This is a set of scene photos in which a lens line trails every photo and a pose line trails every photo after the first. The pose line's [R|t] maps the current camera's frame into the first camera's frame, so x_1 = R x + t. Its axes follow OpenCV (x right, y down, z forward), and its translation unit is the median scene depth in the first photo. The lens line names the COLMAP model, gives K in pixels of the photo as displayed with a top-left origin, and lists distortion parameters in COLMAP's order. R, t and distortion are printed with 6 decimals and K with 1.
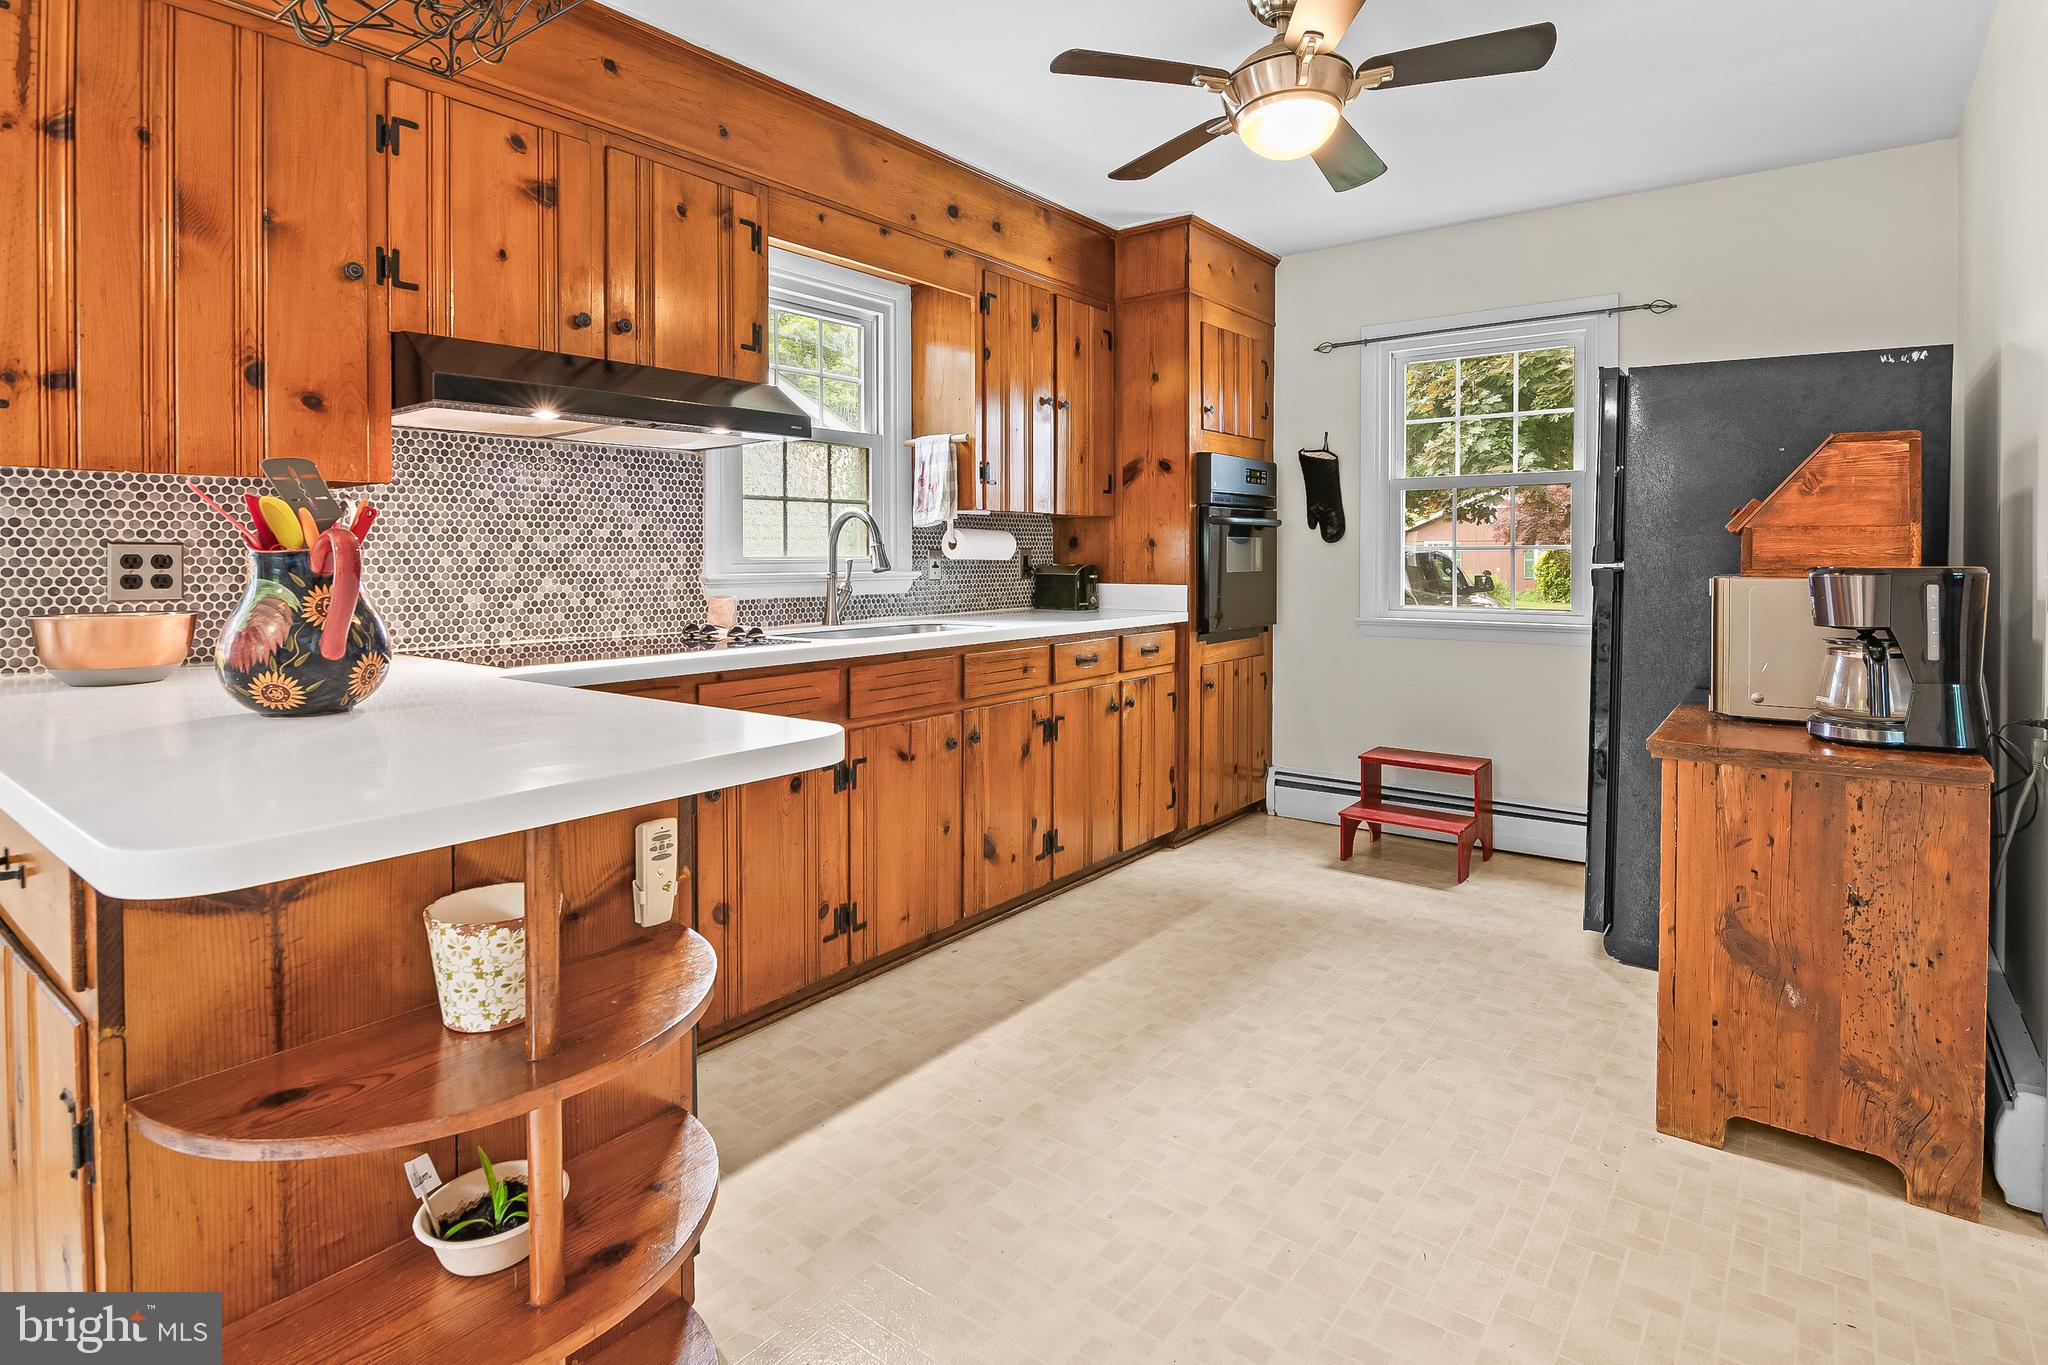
lens RADIAL K [[1054.8, 0, 1020.0], [0, 1054.8, 564.8], [0, 0, 1]] dist [-0.009210, -0.004043]
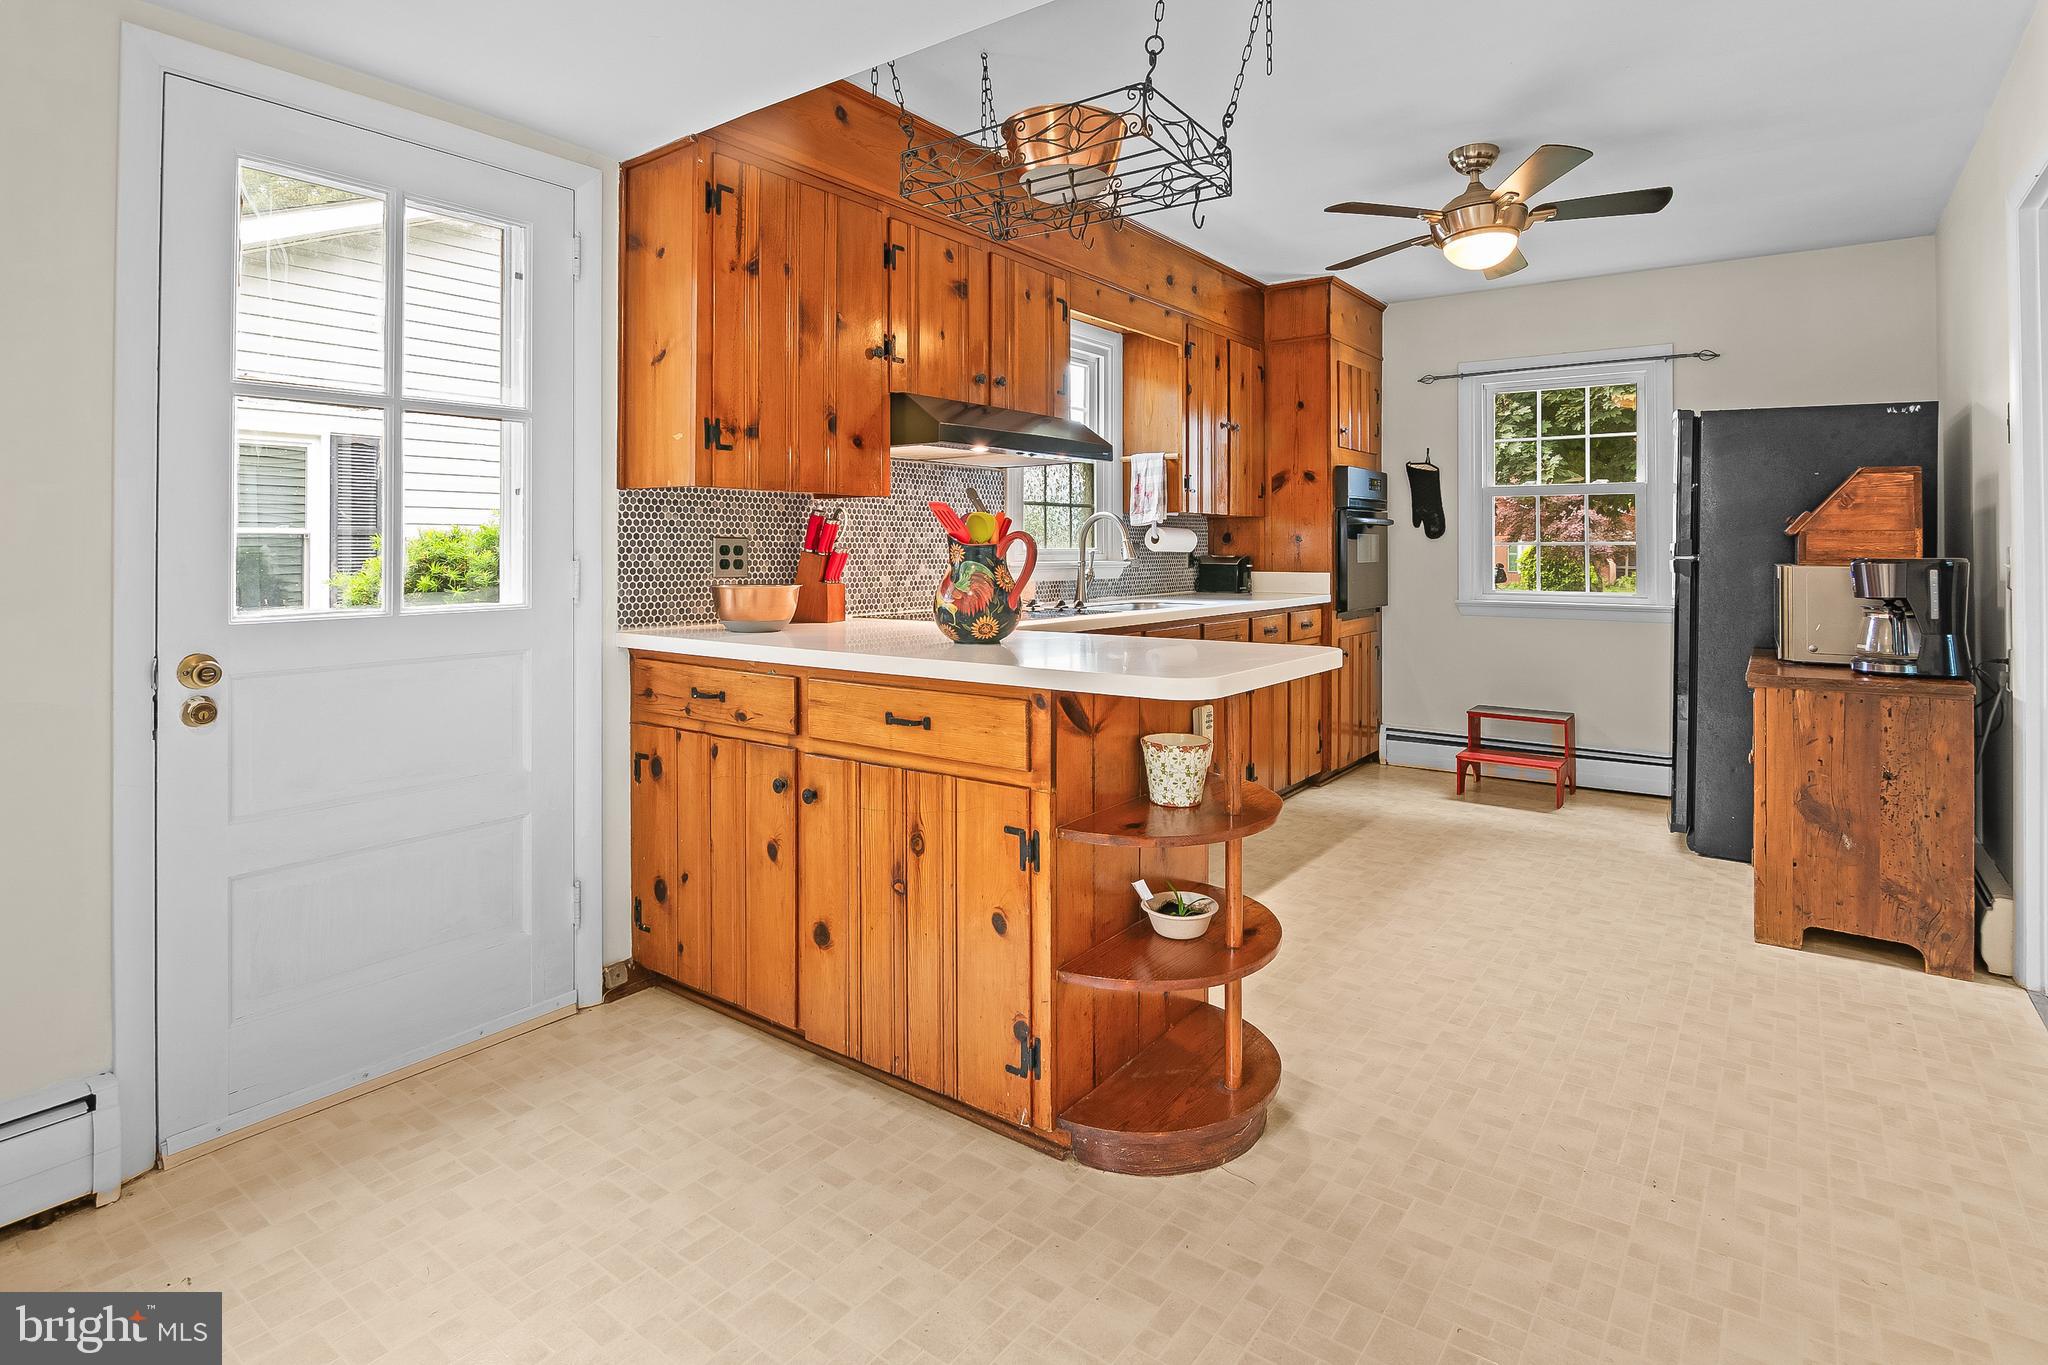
lens RADIAL K [[1084.4, 0, 998.3], [0, 1084.4, 530.5], [0, 0, 1]] dist [-0.012417, -0.003233]
pose [[0.999731, 0.004437, 0.022746, -0.378982], [-0.003857, 0.999667, -0.025498, 0.004922], [-0.022852, 0.025403, 0.999416, -0.384688]]
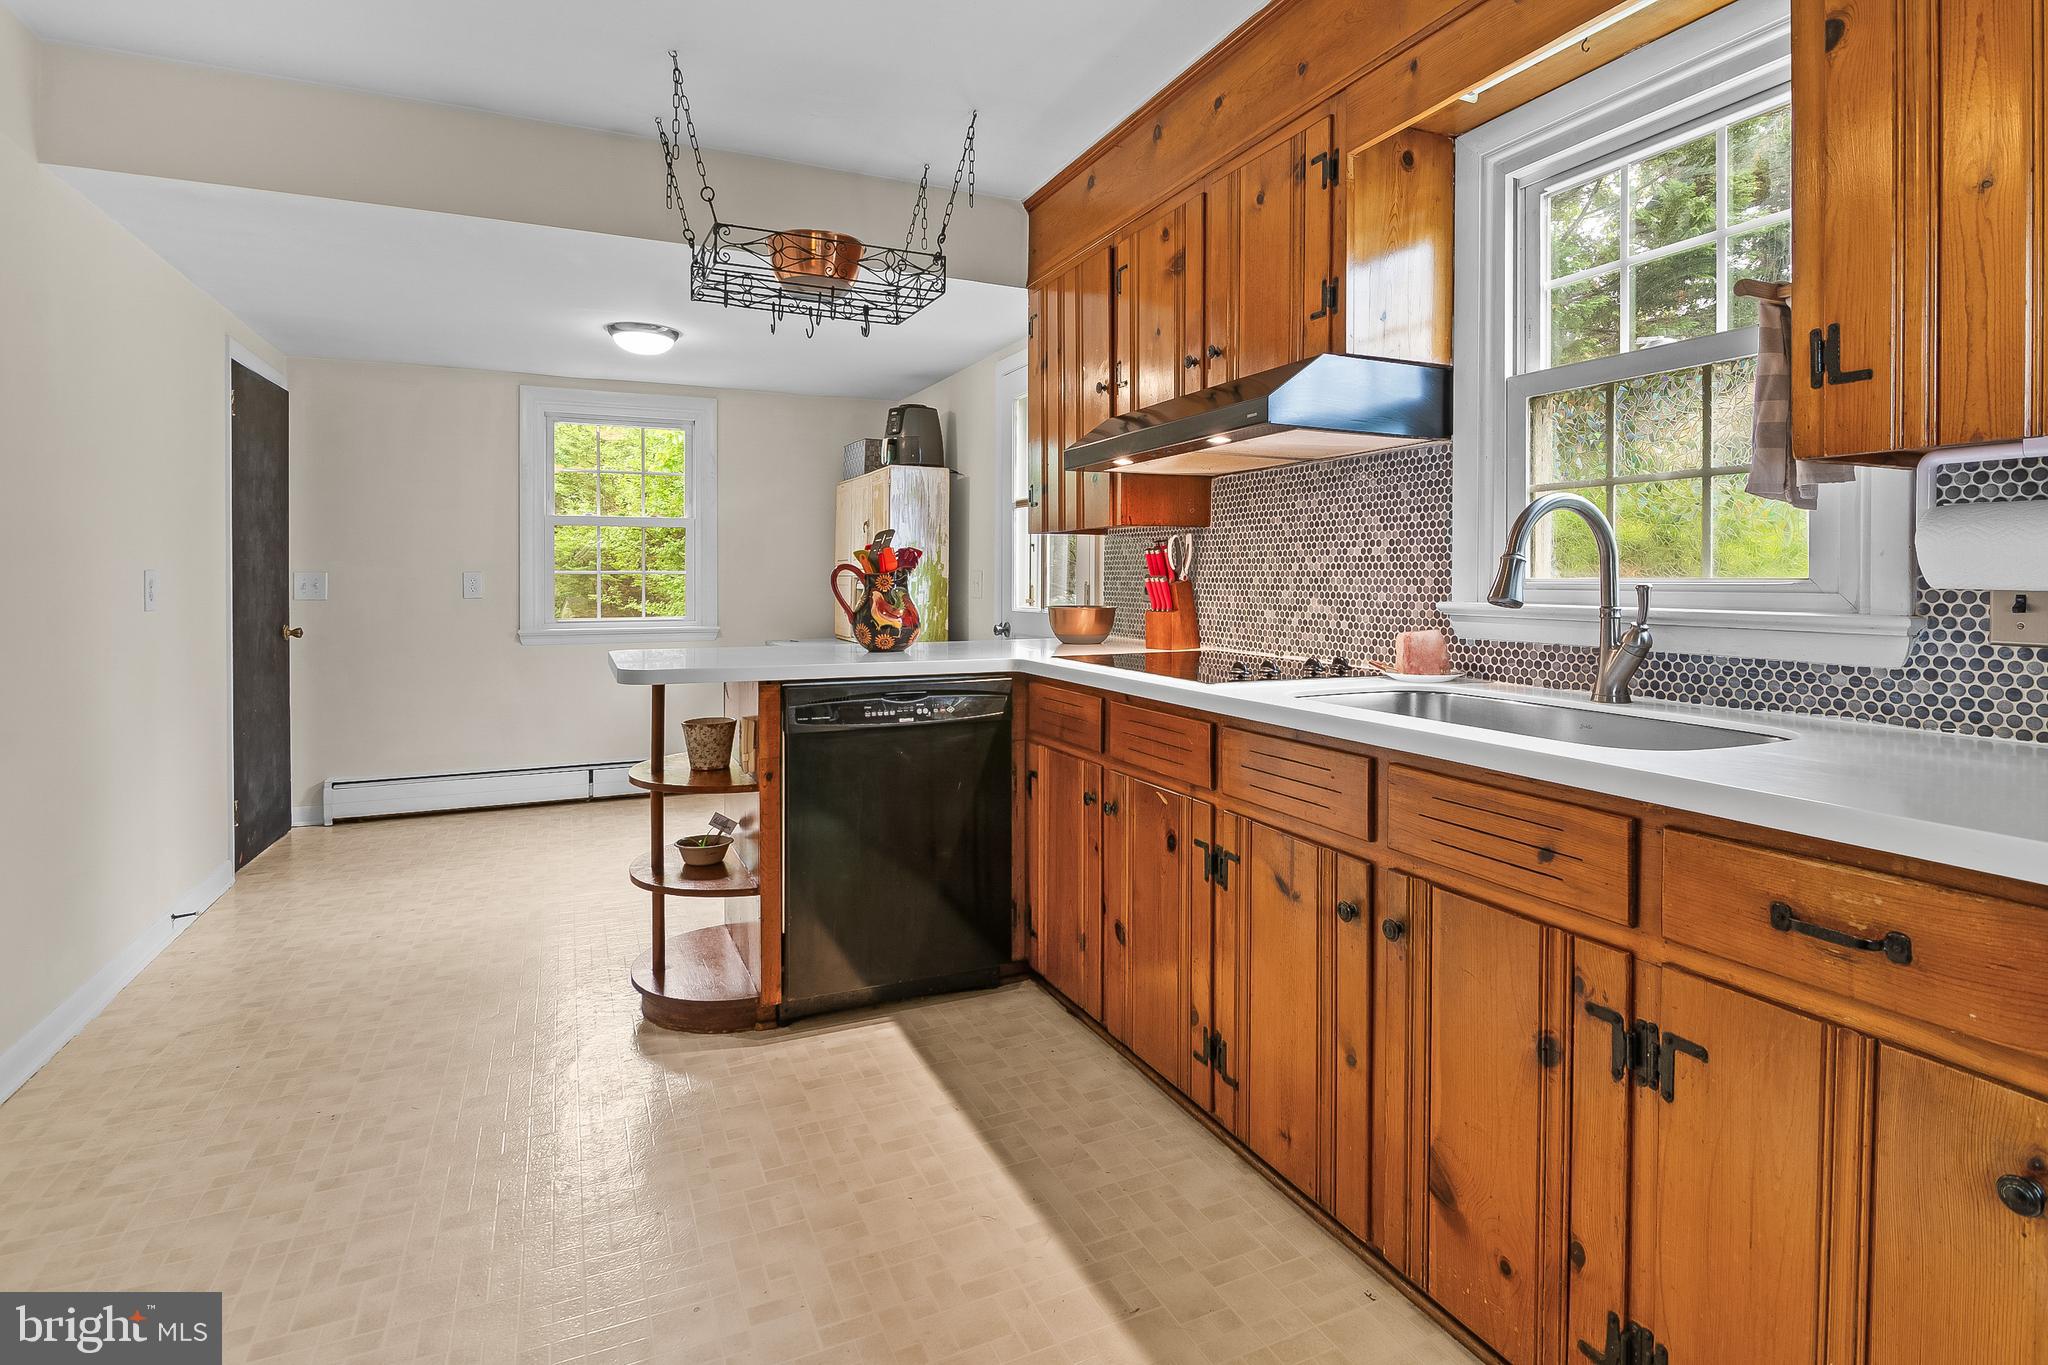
lens RADIAL K [[1008.3, 0, 1029.8], [0, 1008.3, 583.6], [0, 0, 1]] dist [-0.021369, -0.000111]
pose [[-0.455006, 0.006542, -0.890464, 0.531284], [-0.012062, 0.999836, 0.013509, -0.010946], [0.890407, 0.016888, -0.454852, 1.186511]]
